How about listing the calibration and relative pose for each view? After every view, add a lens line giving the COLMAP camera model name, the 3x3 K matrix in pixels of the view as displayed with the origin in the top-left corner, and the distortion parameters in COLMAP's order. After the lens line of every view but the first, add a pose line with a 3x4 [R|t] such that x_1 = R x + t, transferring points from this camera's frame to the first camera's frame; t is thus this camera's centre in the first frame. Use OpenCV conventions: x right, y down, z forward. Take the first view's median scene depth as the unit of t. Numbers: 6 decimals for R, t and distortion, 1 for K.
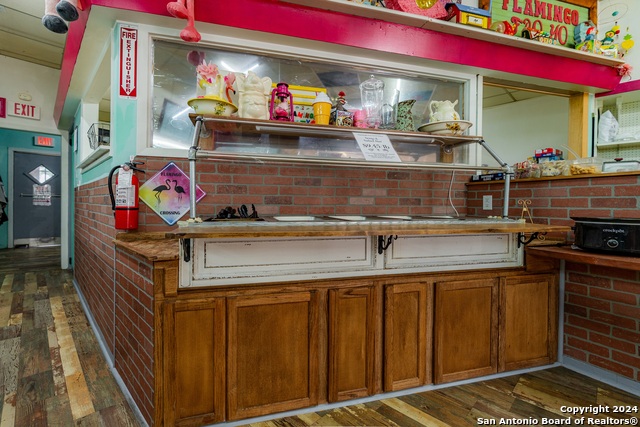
lens RADIAL K [[293.4, 0, 321.4], [0, 293.4, 209.9], [0, 0, 1]] dist [-0.008894, 0.000197]
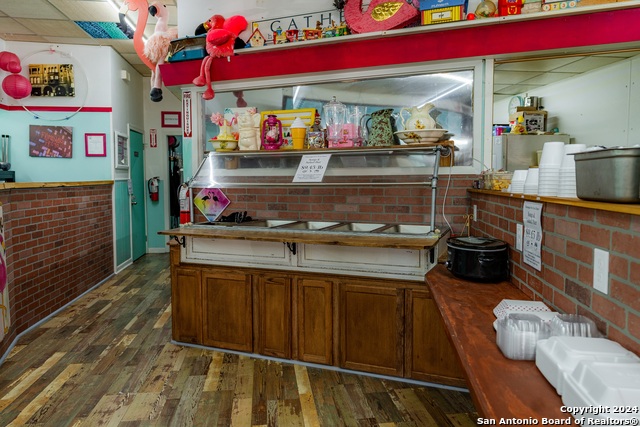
lens RADIAL K [[457.3, 0, 320.0], [0, 457.3, 213.5], [0, 0, 1]] dist [-0.001275, -0.001588]
pose [[0.791676, 0.035496, -0.609909, 1.516001], [-0.000471, 0.998346, 0.057491, -0.149714], [0.610941, -0.045227, 0.790384, -0.532963]]
